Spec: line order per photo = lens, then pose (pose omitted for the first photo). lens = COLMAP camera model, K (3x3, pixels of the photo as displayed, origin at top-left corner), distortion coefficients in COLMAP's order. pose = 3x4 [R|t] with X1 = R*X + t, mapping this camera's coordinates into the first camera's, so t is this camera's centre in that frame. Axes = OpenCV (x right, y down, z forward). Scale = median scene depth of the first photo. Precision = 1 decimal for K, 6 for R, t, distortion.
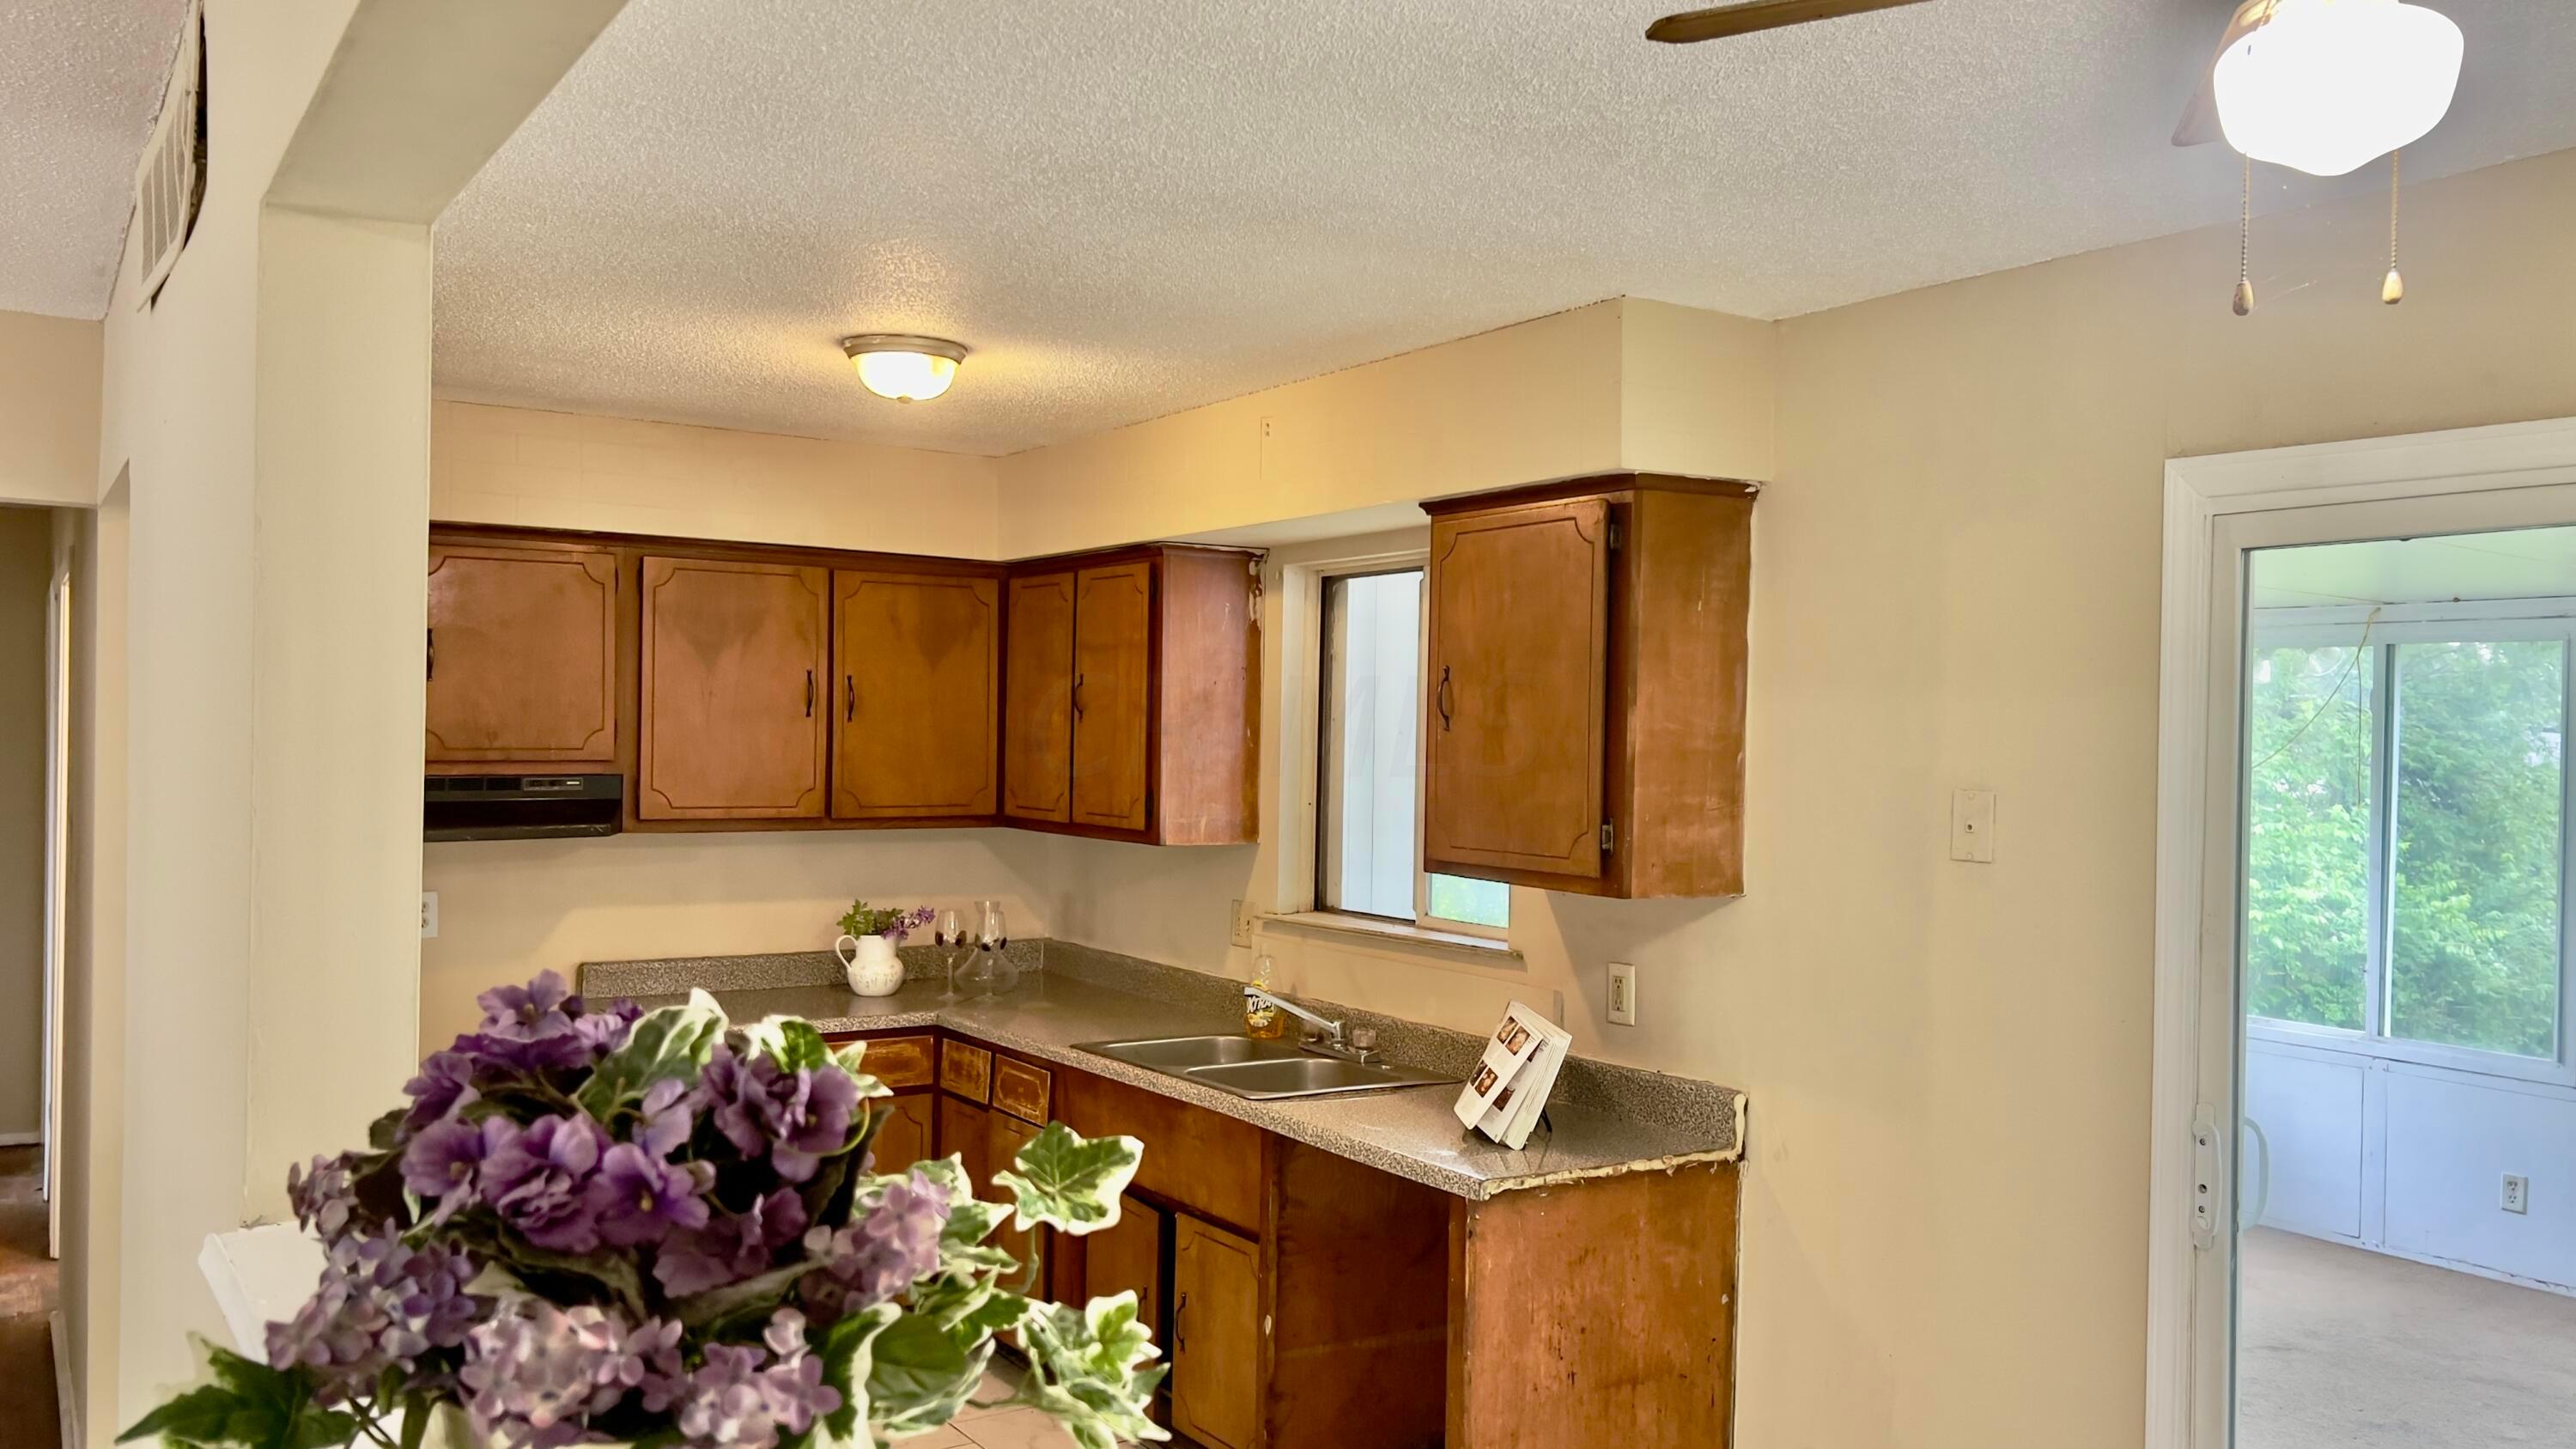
lens RADIAL K [[1943.1, 0, 1277.2], [0, 1943.1, 742.4], [0, 0, 1]] dist [0.059853, -0.078315]
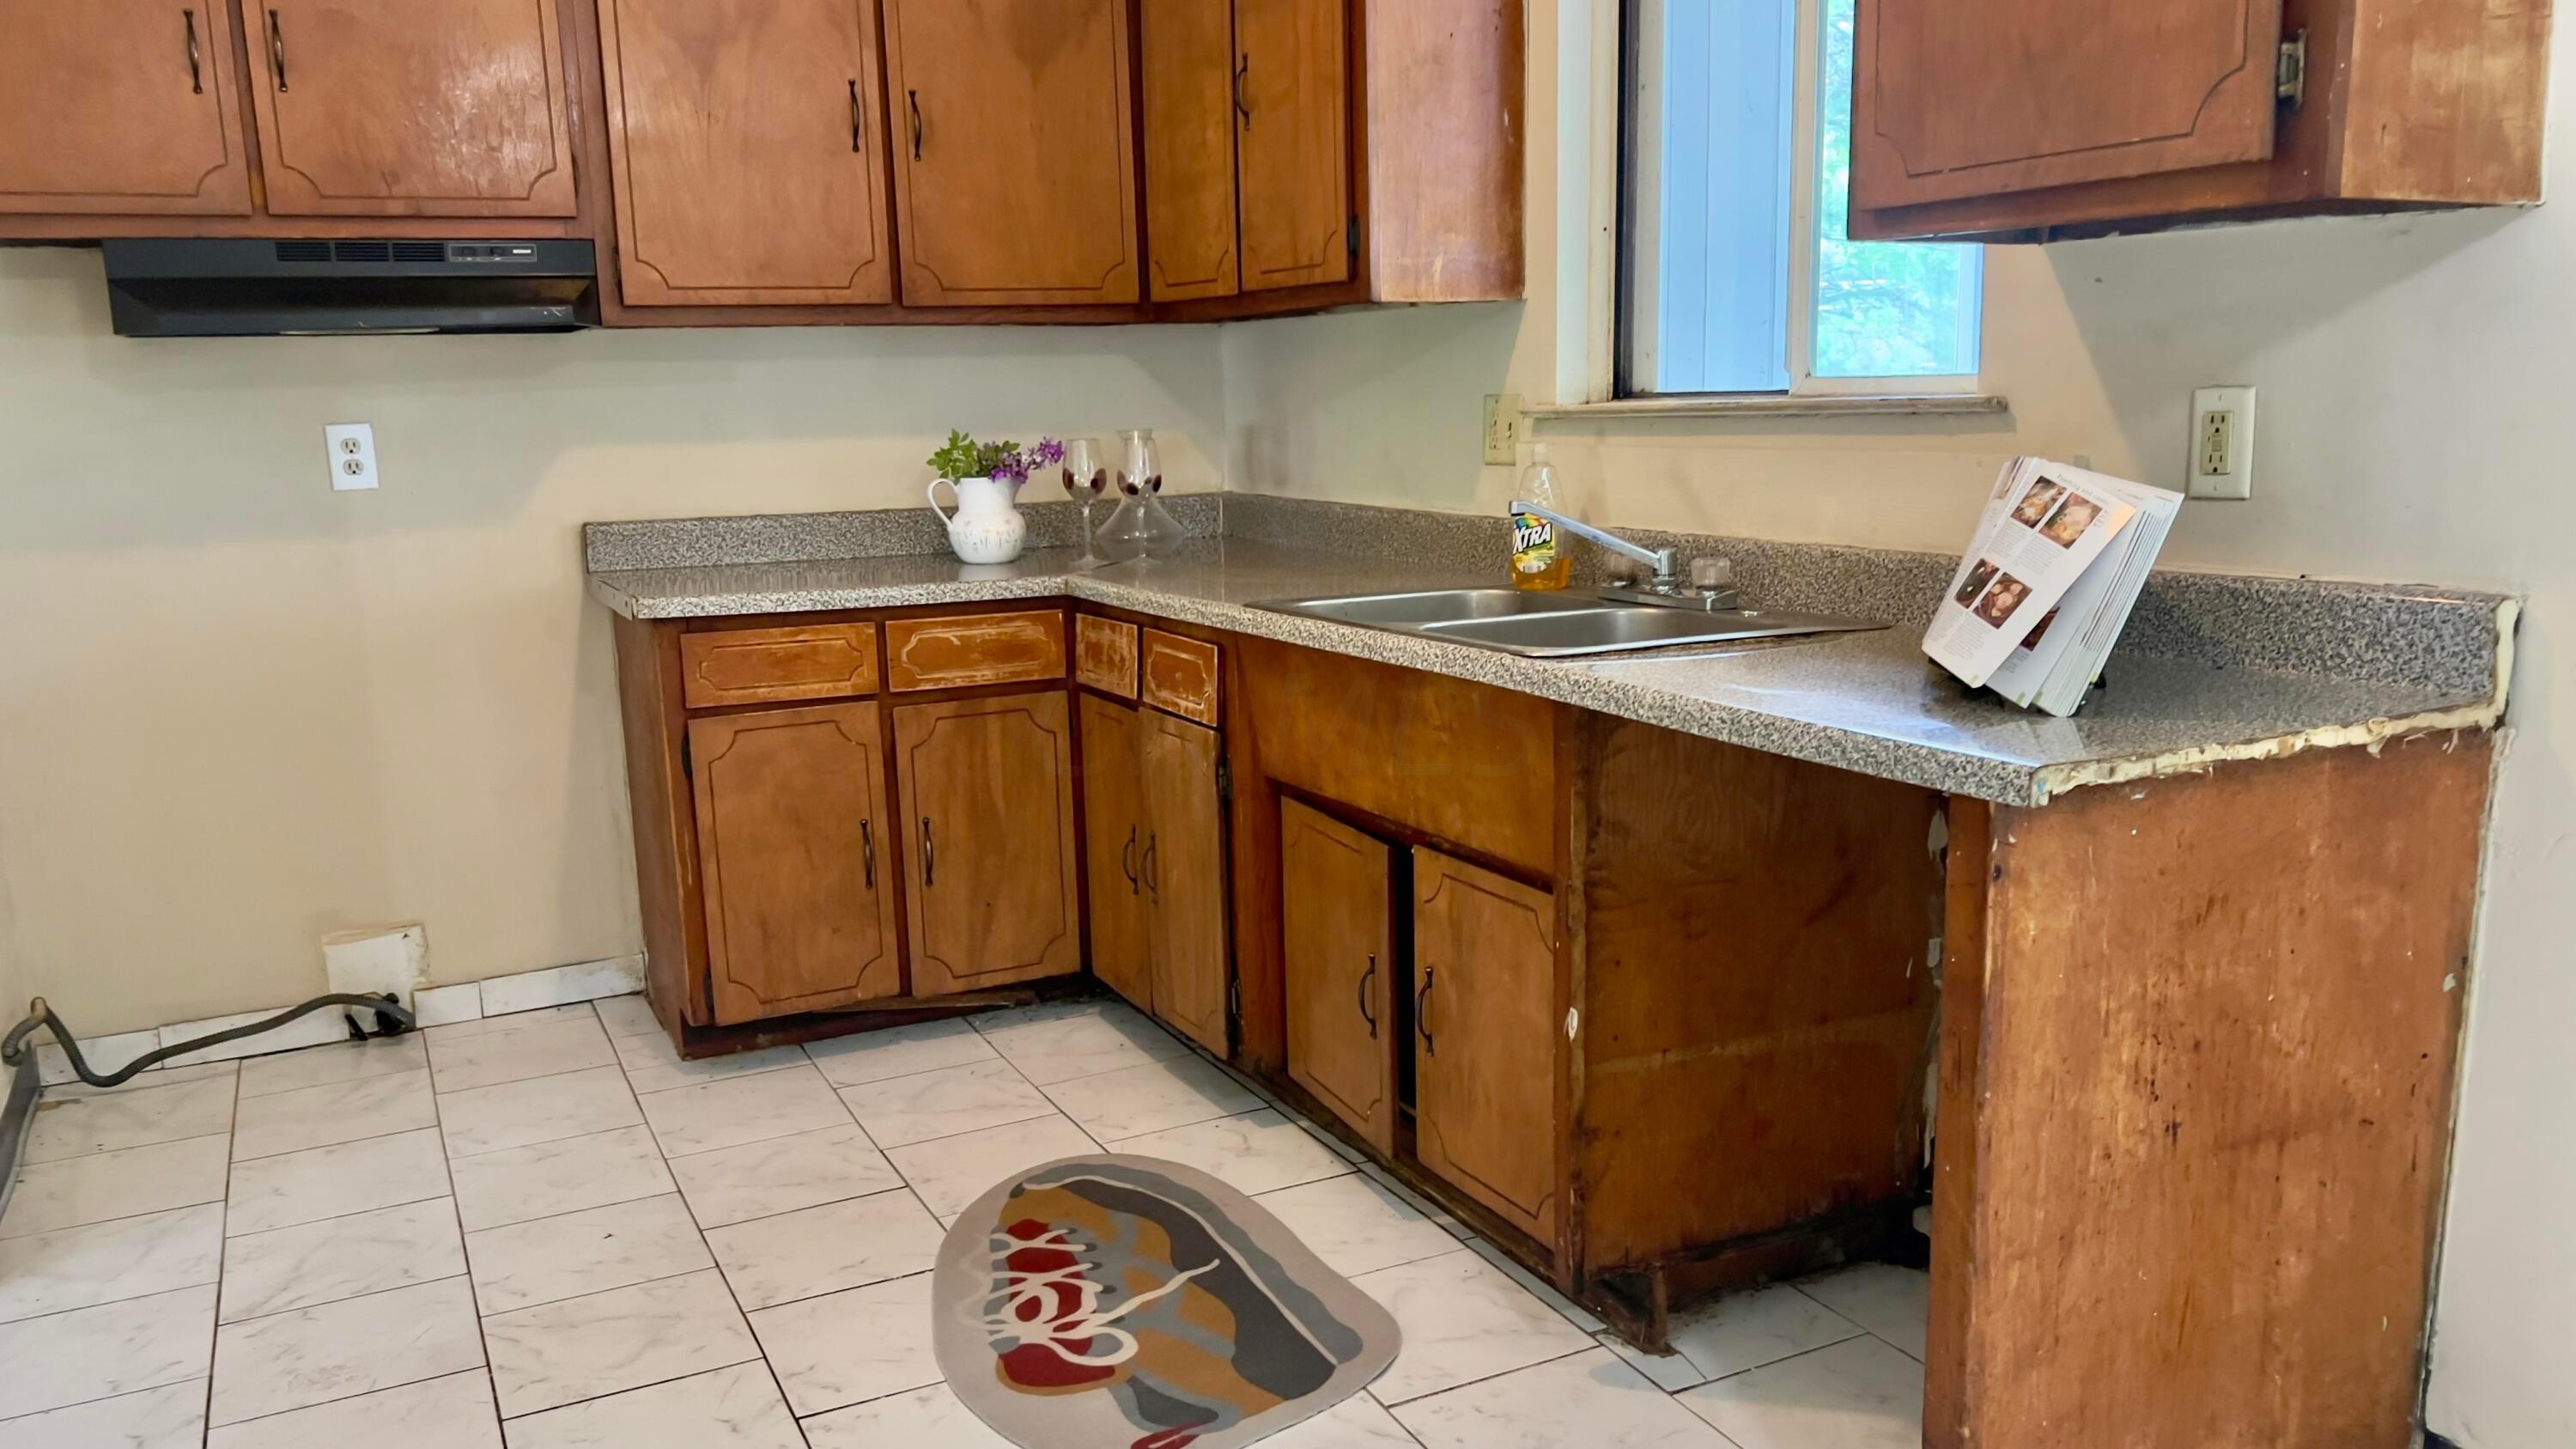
lens RADIAL K [[1943.1, 0, 1277.2], [0, 1943.1, 742.4], [0, 0, 1]] dist [0.059853, -0.078315]
pose [[0.992744, -0.020200, -0.118535, -0.022077], [0.040790, 0.983910, 0.173948, 0.105267], [0.113114, -0.177521, 0.977595, 0.418556]]
